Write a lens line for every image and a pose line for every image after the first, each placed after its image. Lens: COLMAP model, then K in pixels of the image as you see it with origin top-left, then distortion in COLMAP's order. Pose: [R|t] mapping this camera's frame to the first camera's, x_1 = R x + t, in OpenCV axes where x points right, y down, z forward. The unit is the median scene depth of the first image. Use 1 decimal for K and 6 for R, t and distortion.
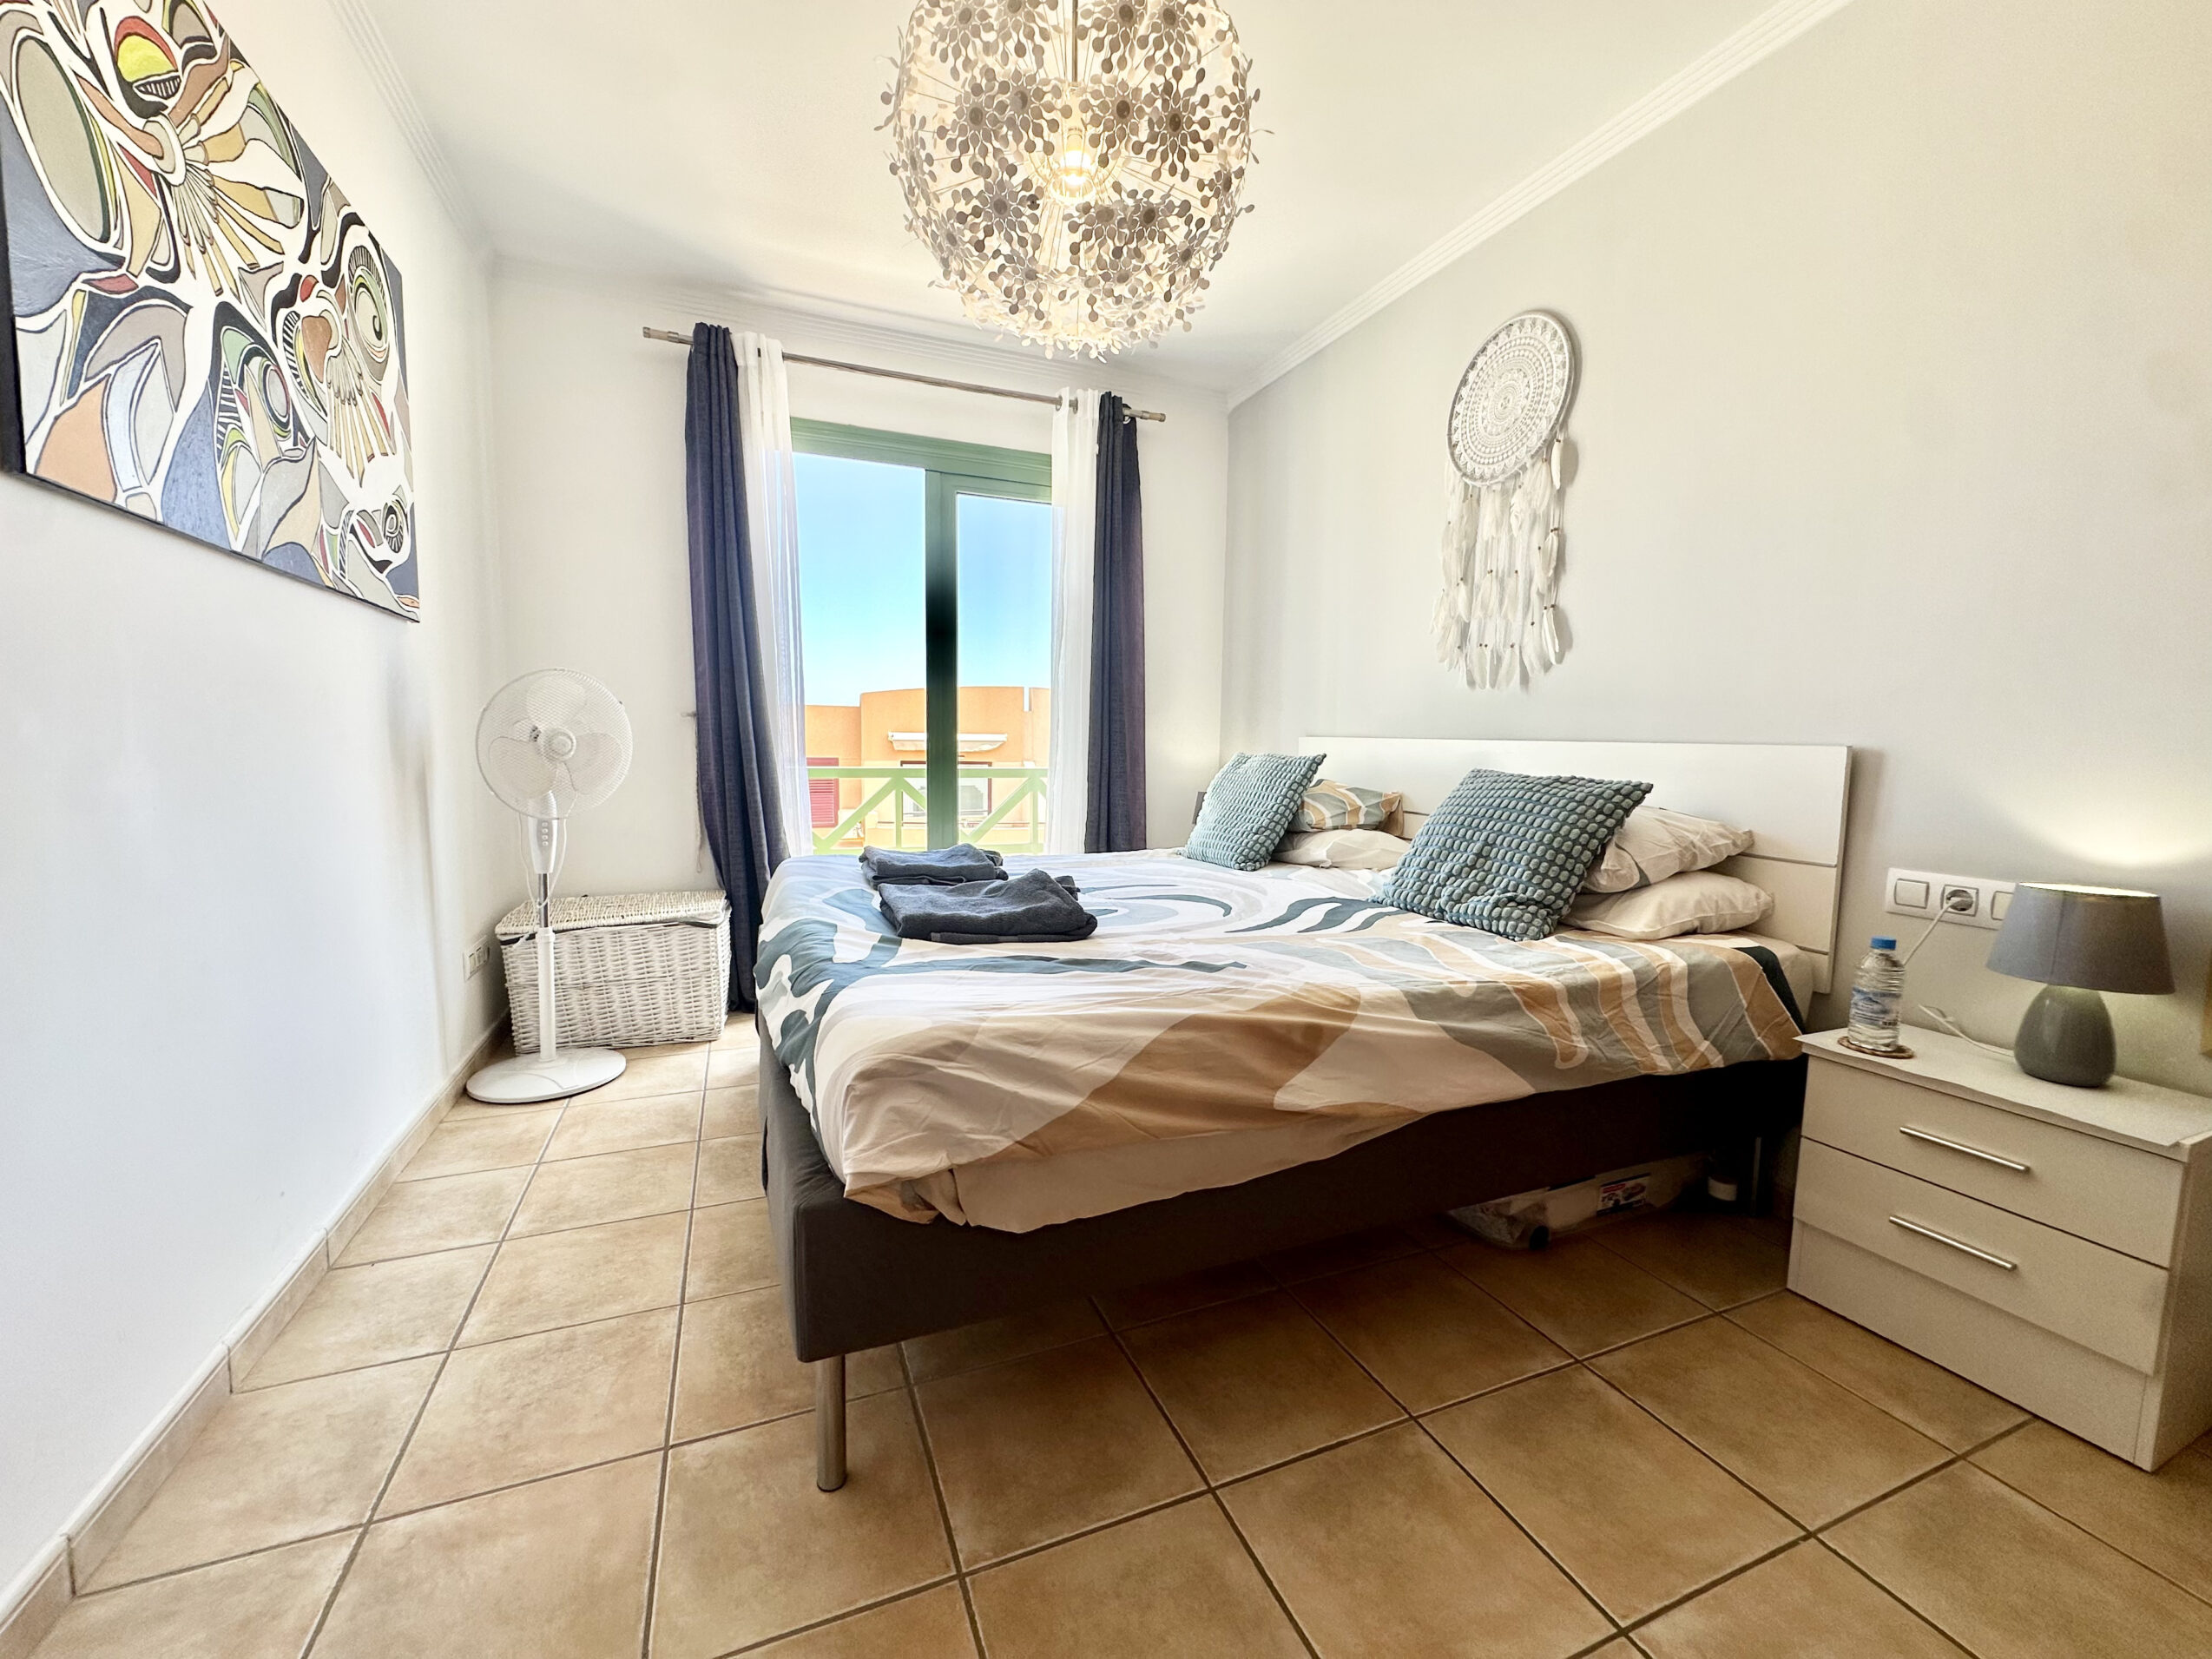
lens RADIAL K [[882.6, 0, 1113.8], [0, 882.6, 833.2], [0, 0, 1]] dist [-0.004457, 0.000815]
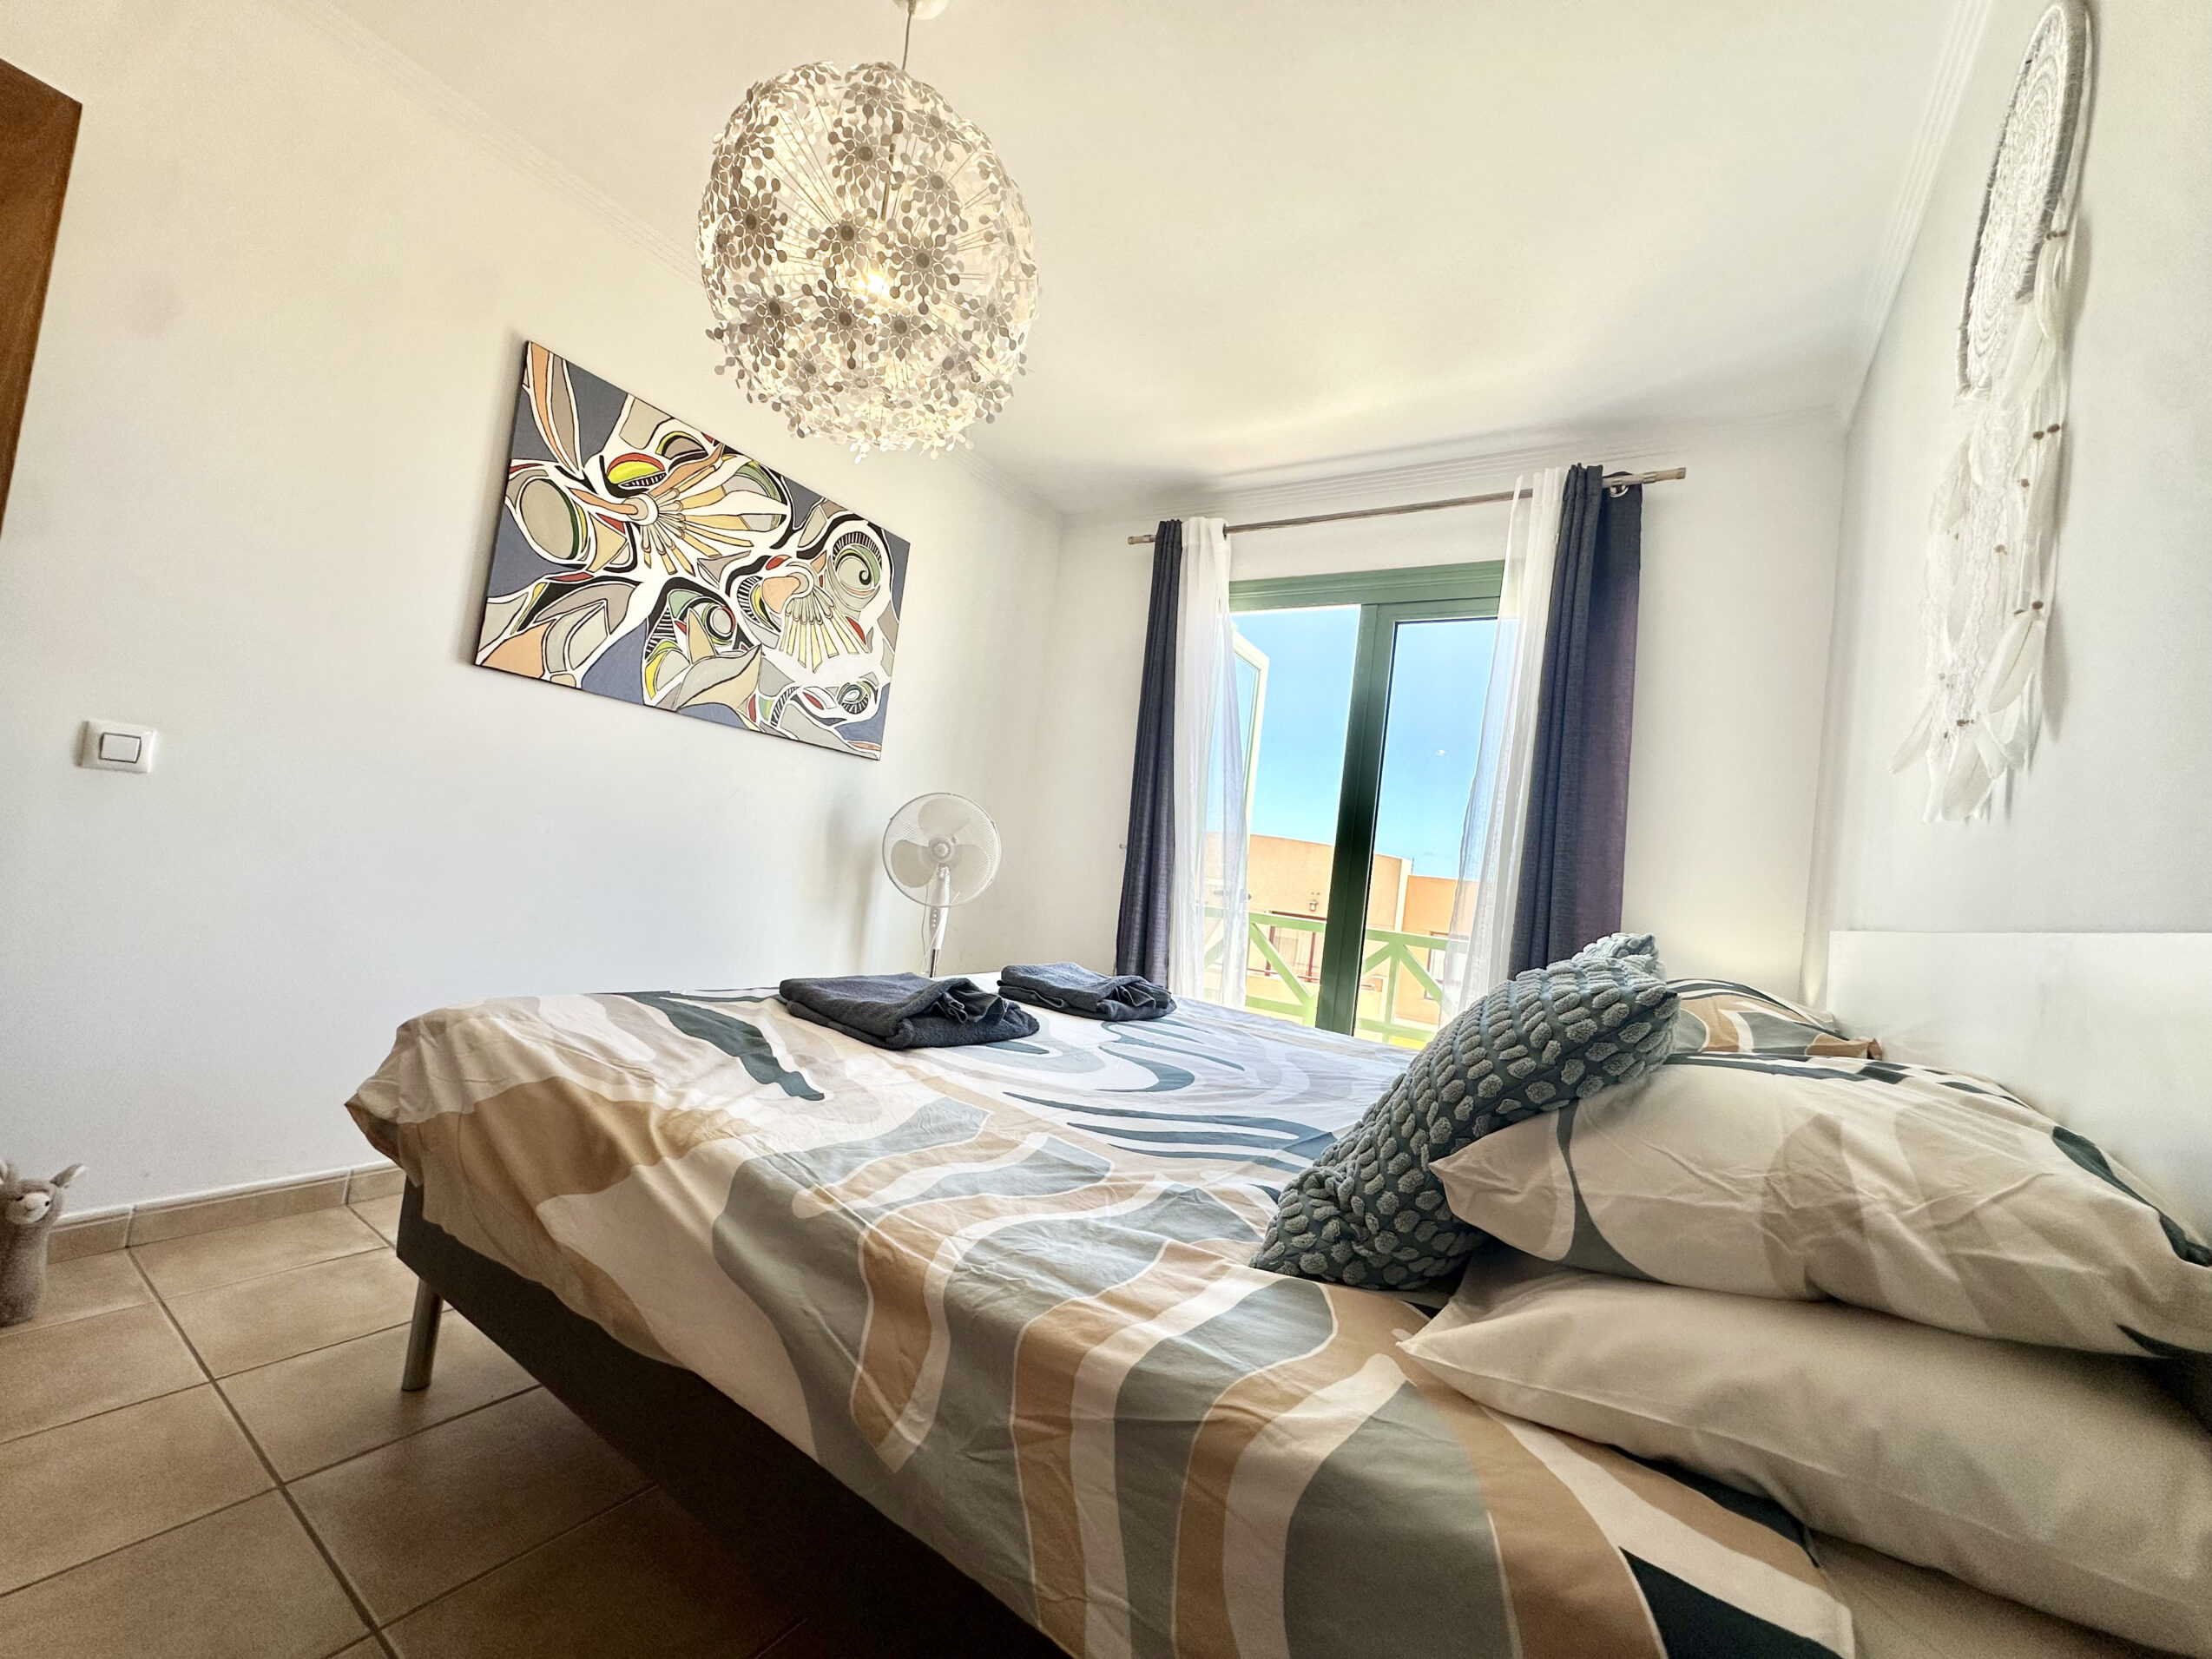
lens RADIAL K [[882.6, 0, 1113.2], [0, 882.6, 834.2], [0, 0, 1]] dist [-0.004457, 0.000815]
pose [[0.565526, 0.019608, -0.824497, 0.828889], [-0.196512, 0.974127, -0.111622, -0.034949], [0.800977, 0.225149, 0.554747, 0.640093]]
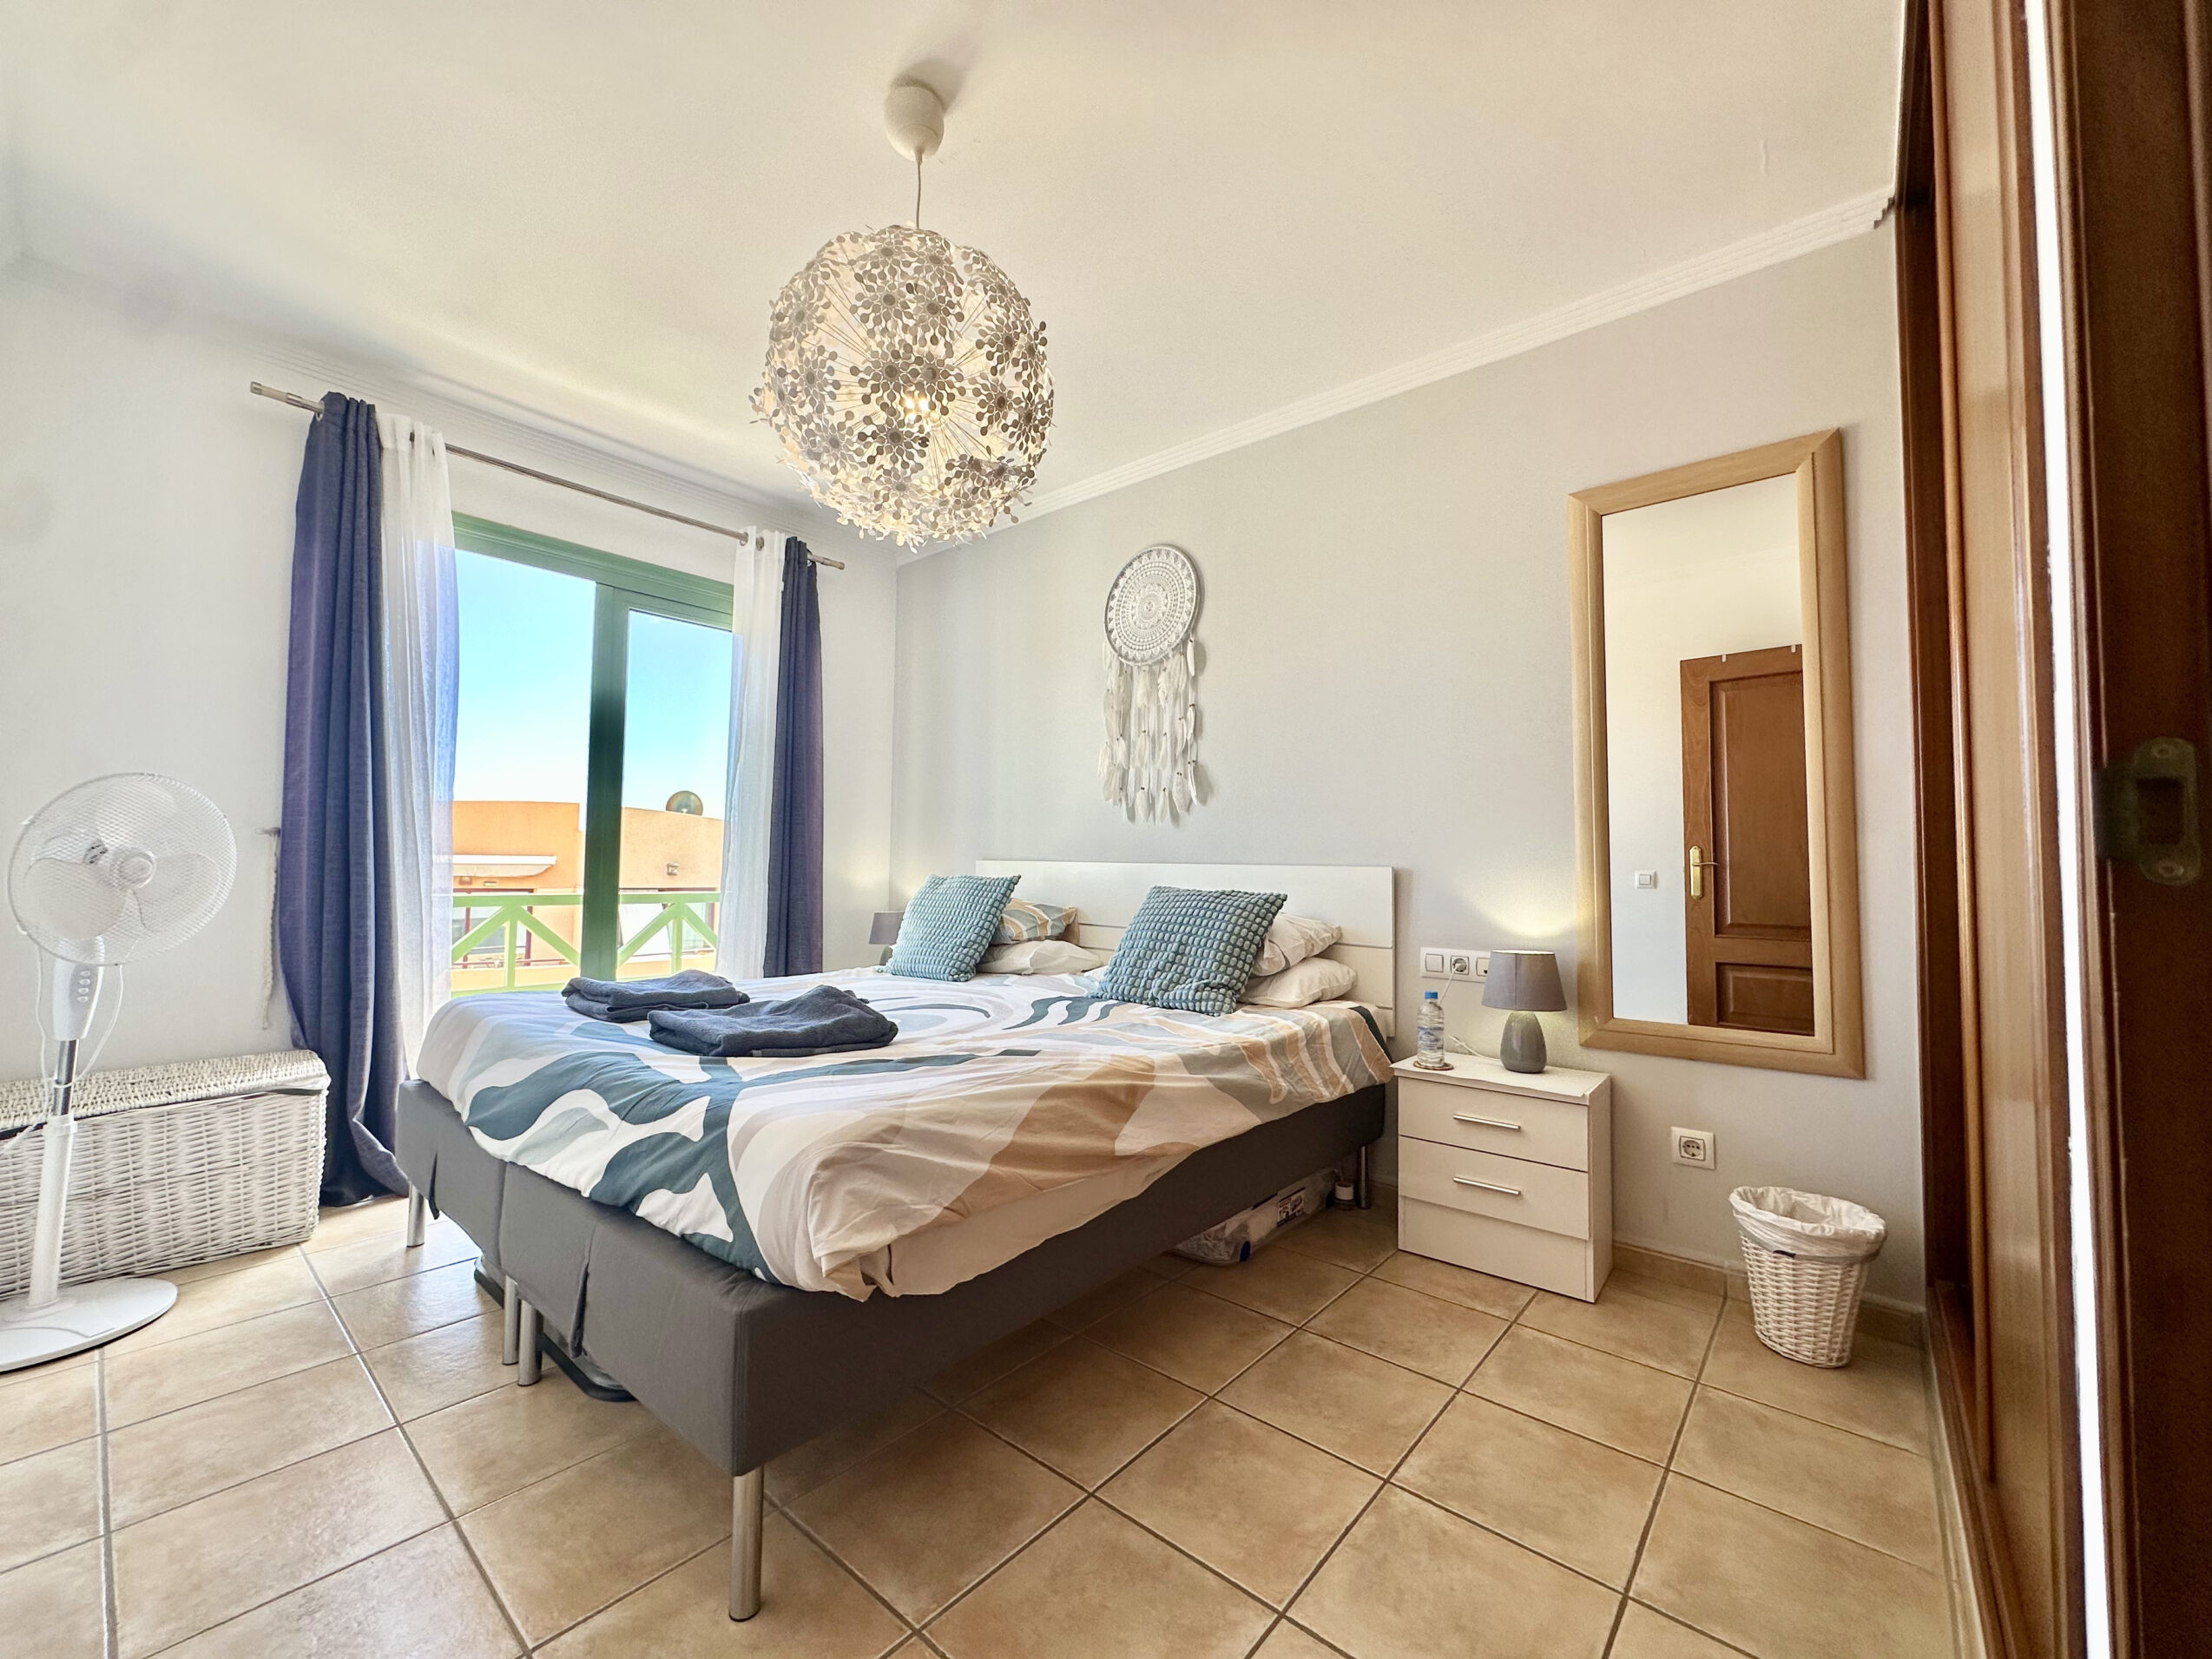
lens RADIAL K [[882.6, 0, 1115.3], [0, 882.6, 828.2], [0, 0, 1]] dist [-0.004457, 0.000815]
pose [[0.887687, 0.018297, 0.460084, -0.291910], [0.047582, 0.990216, -0.131183, 0.010808], [-0.457982, 0.138341, 0.878131, -0.124246]]
